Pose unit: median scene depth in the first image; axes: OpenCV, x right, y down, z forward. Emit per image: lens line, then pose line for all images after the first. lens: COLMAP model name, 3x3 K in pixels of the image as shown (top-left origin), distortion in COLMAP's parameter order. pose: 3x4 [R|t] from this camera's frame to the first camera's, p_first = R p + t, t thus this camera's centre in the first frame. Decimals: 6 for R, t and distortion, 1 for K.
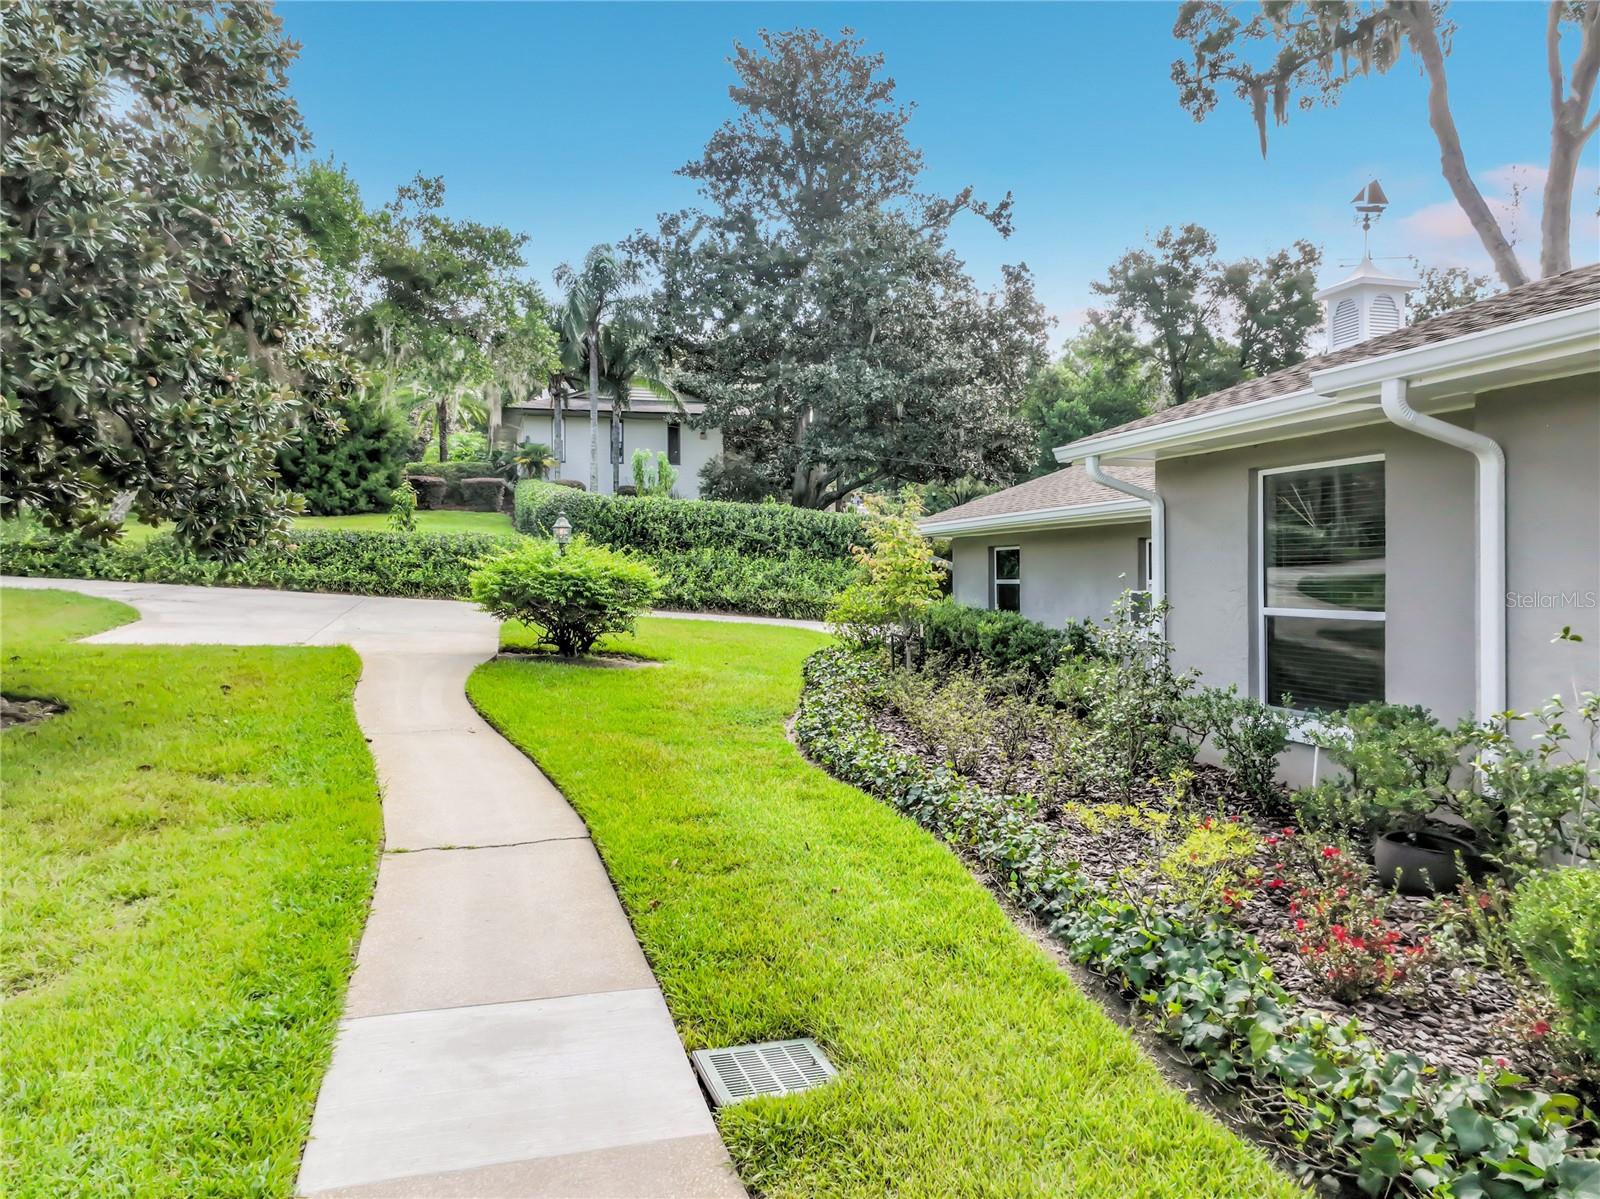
lens RADIAL K [[1119.1, 0, 833.8], [0, 1119.1, 596.5], [0, 0, 1]] dist [-0.075379, -0.000870]
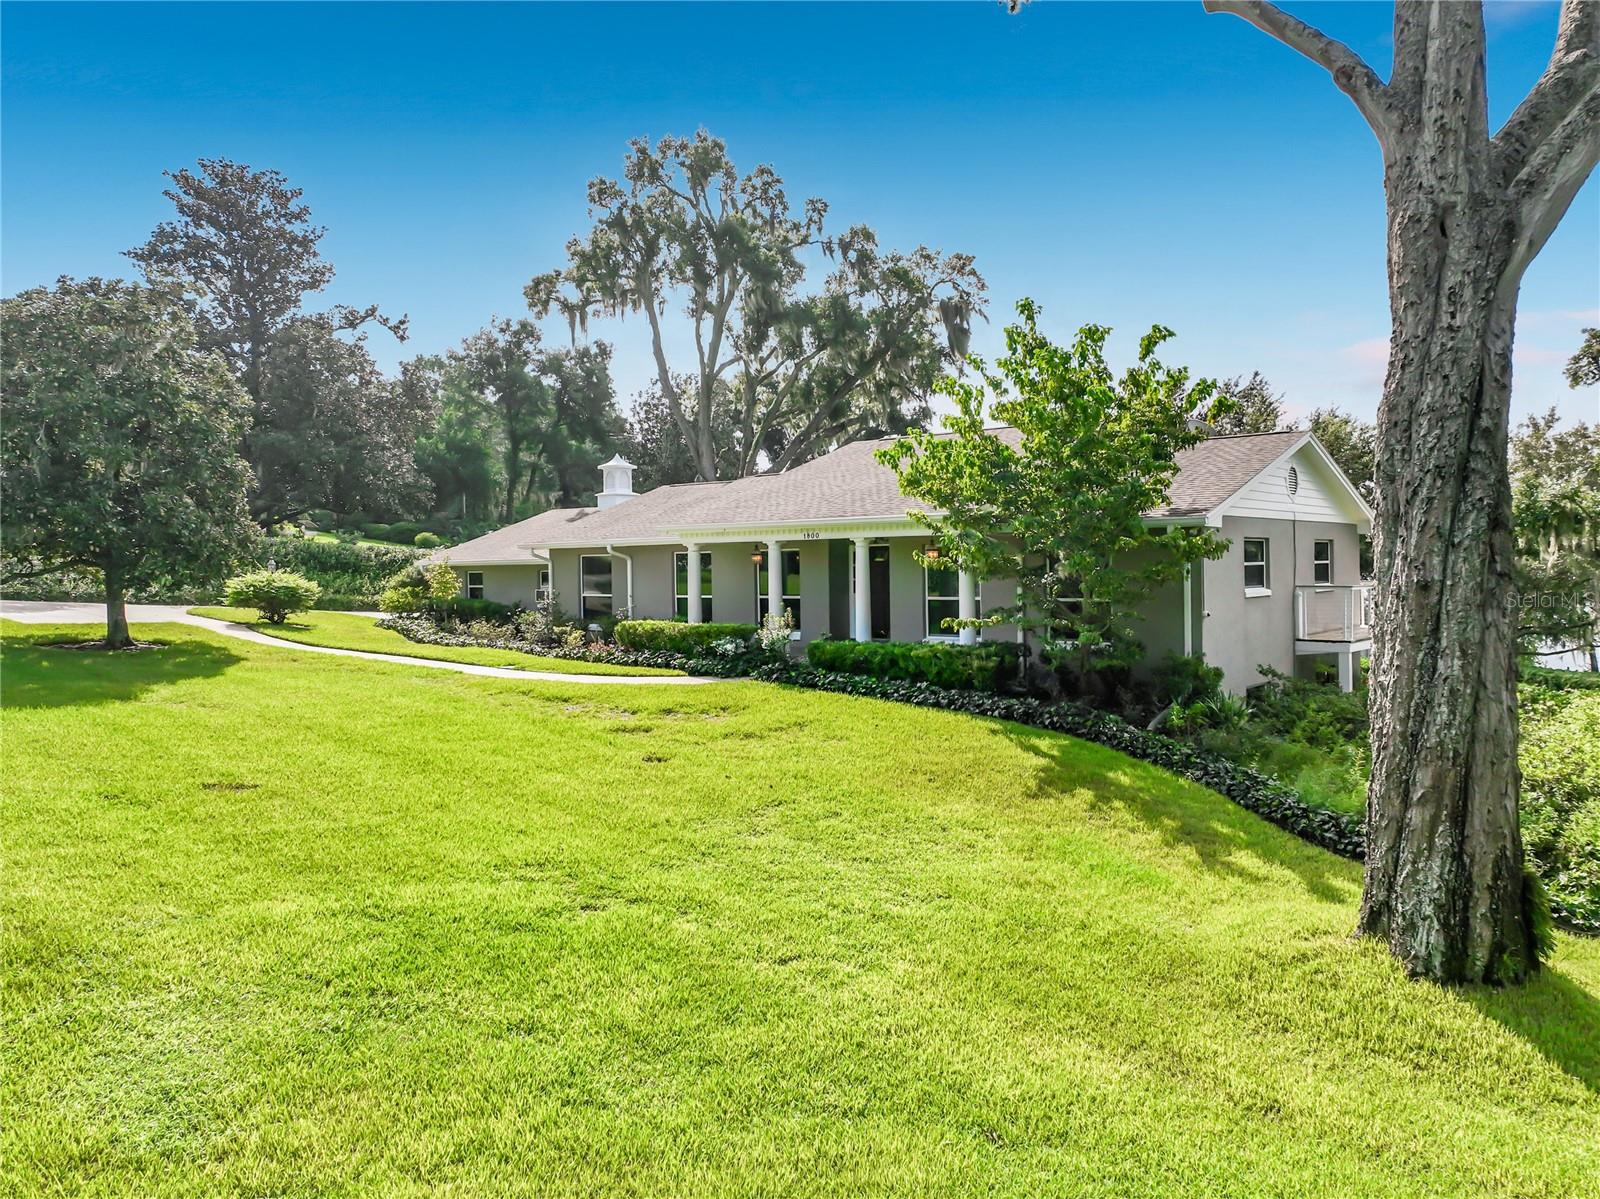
lens RADIAL K [[1119.1, 0, 833.8], [0, 1119.1, 596.5], [0, 0, 1]] dist [-0.075379, -0.000870]
pose [[0.827202, -0.039603, 0.560507, -0.177872], [0.031281, 0.999212, 0.024435, -0.008245], [-0.561033, -0.002680, 0.827789, -0.457266]]
